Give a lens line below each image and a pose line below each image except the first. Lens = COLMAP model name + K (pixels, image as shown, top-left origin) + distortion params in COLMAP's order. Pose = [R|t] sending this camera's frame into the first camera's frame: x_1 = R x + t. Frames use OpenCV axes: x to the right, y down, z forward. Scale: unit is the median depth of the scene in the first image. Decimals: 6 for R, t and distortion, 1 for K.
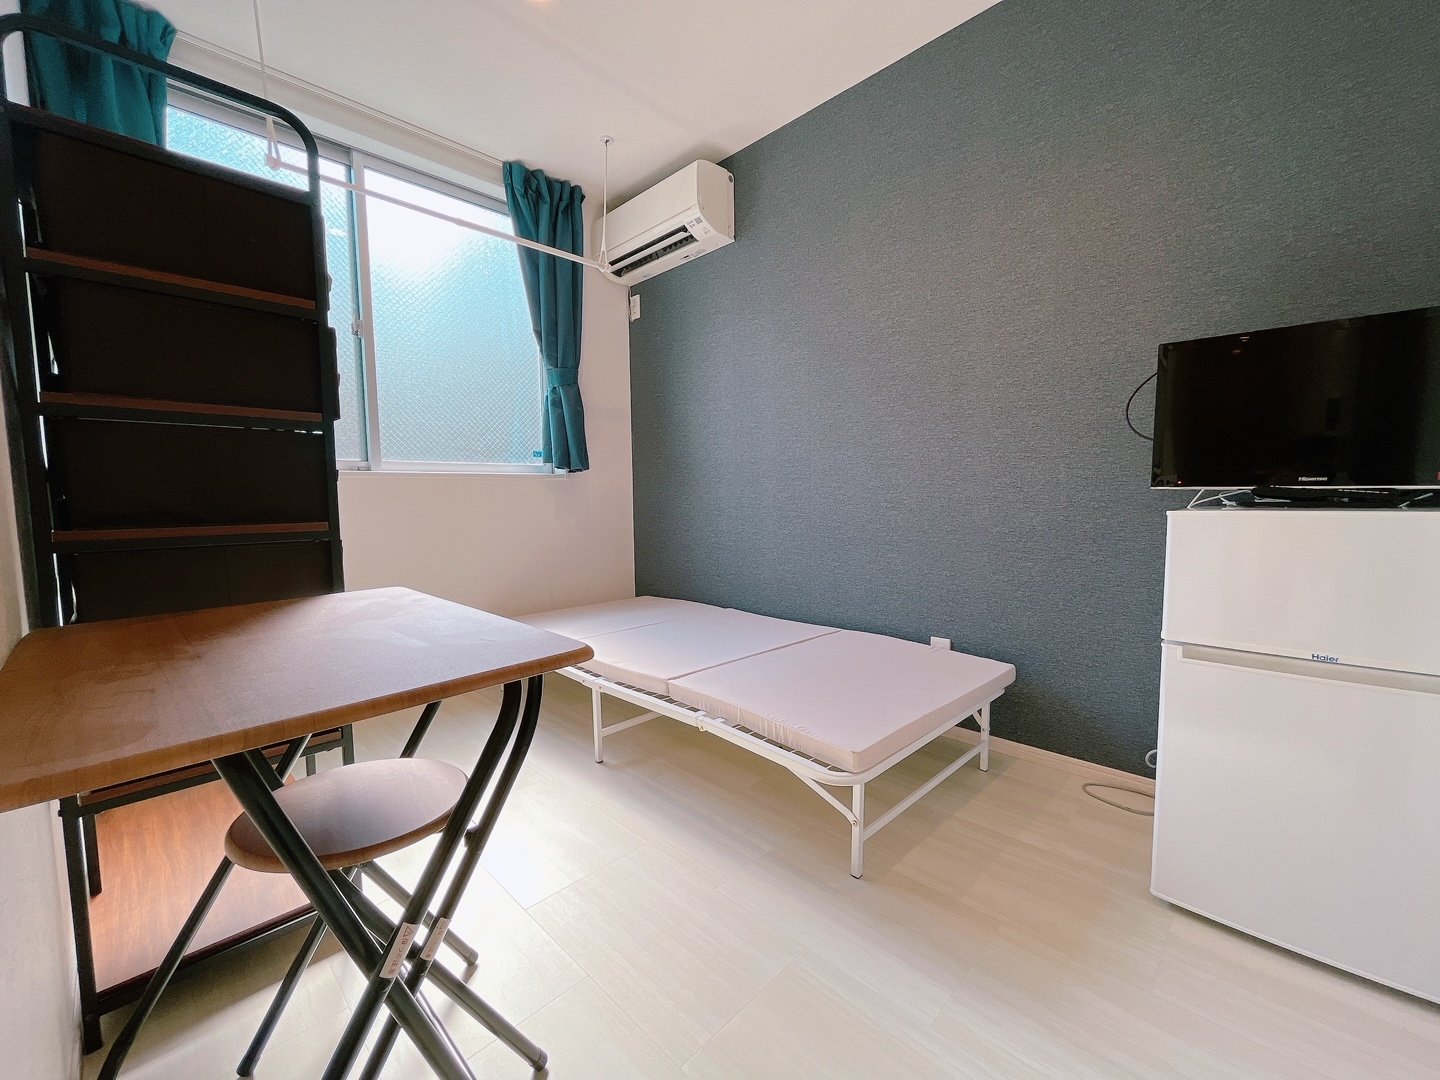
lens RADIAL K [[584.5, 0, 720.0], [0, 584.5, 540.0], [0, 0, 1]] dist [-0.002162, -0.000493]
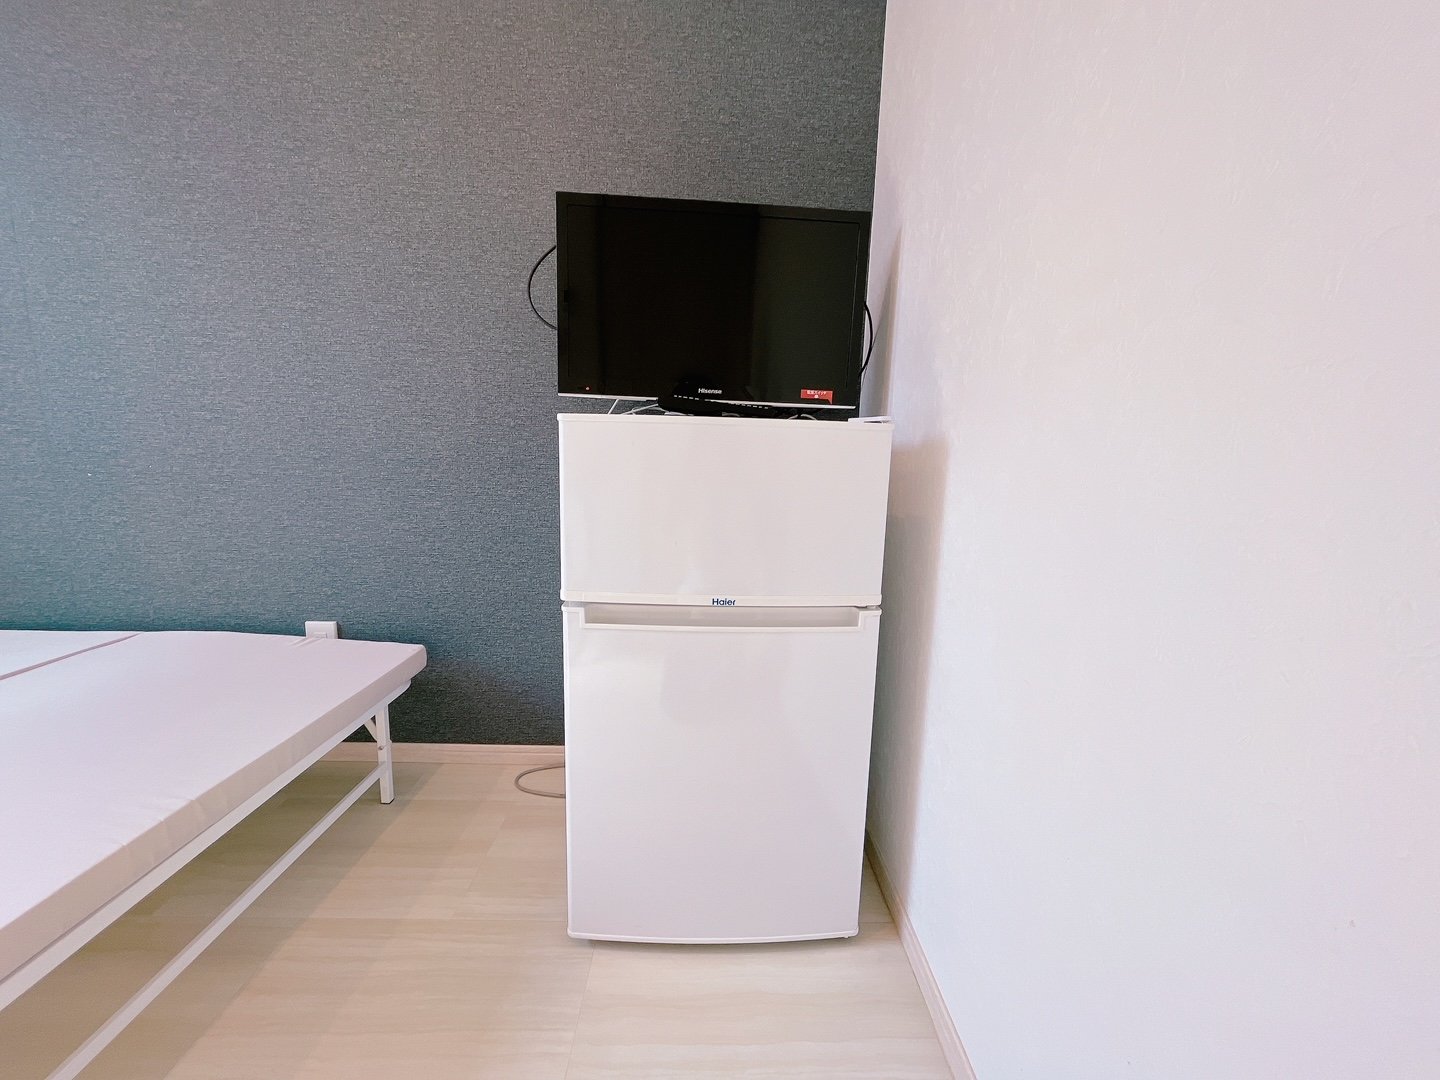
lens RADIAL K [[584.5, 0, 720.0], [0, 584.5, 540.0], [0, 0, 1]] dist [-0.002162, -0.000493]
pose [[0.695628, -0.085782, 0.713262, 0.275928], [0.019130, 0.994705, 0.100973, 0.021021], [-0.718147, -0.056595, 0.693586, 0.265842]]
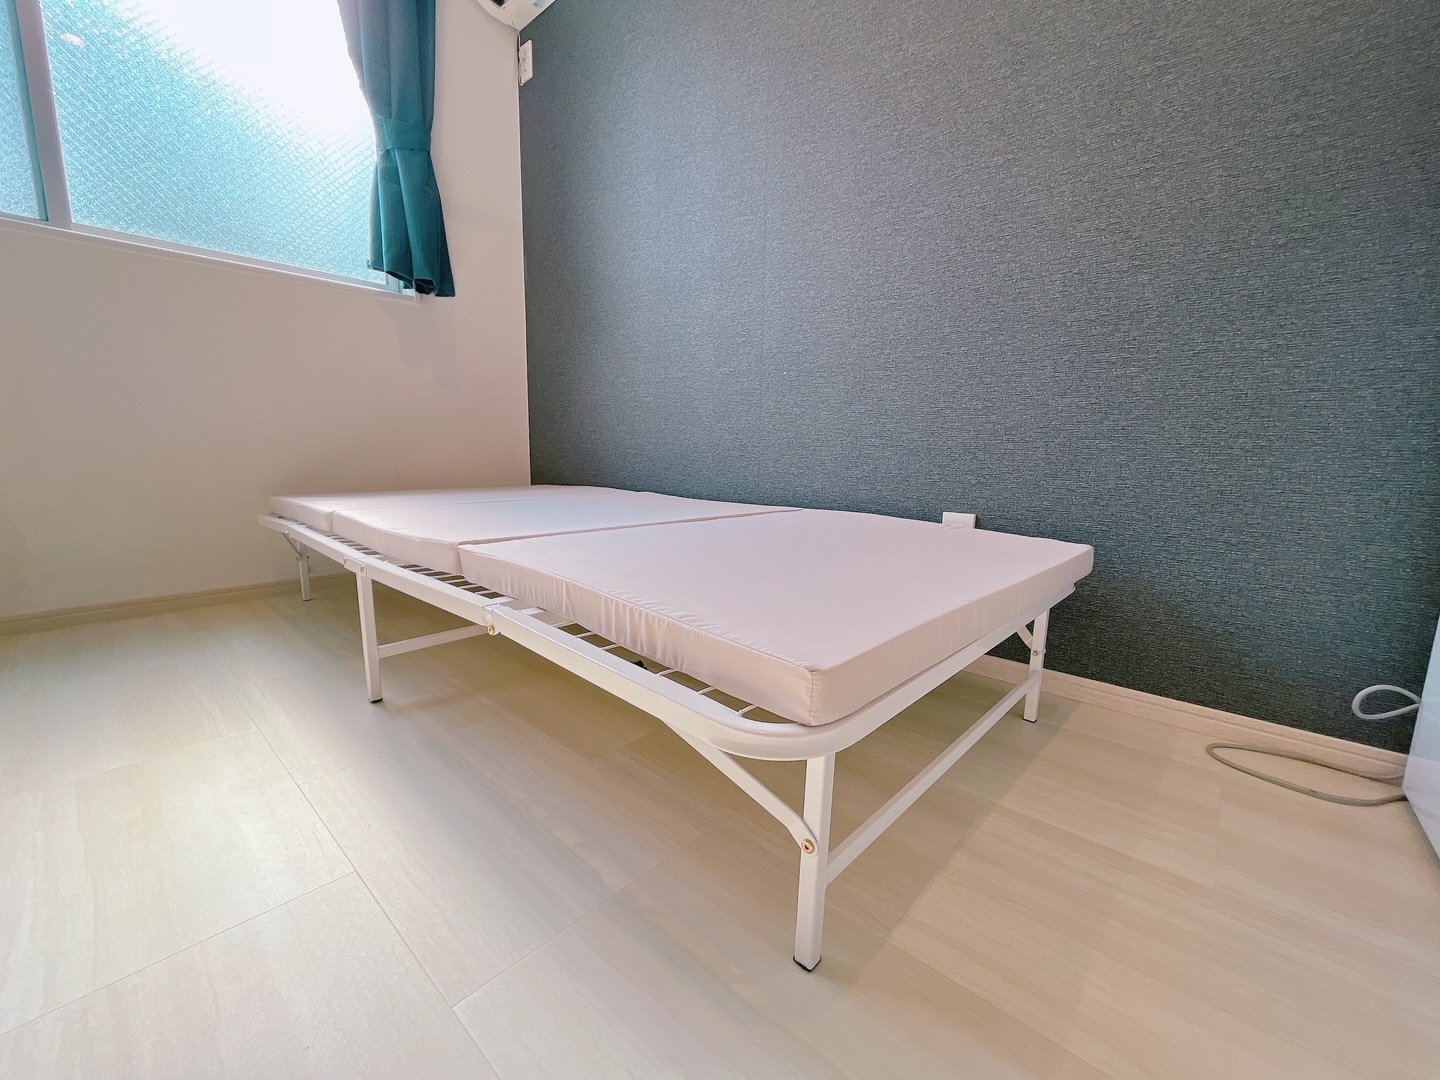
lens RADIAL K [[584.5, 0, 720.0], [0, 584.5, 540.0], [0, 0, 1]] dist [-0.002162, -0.000493]
pose [[0.998278, 0.024500, 0.053301, 0.110151], [-0.028660, 0.996482, 0.078756, 0.187452], [-0.051184, -0.080148, 0.995468, 0.475100]]
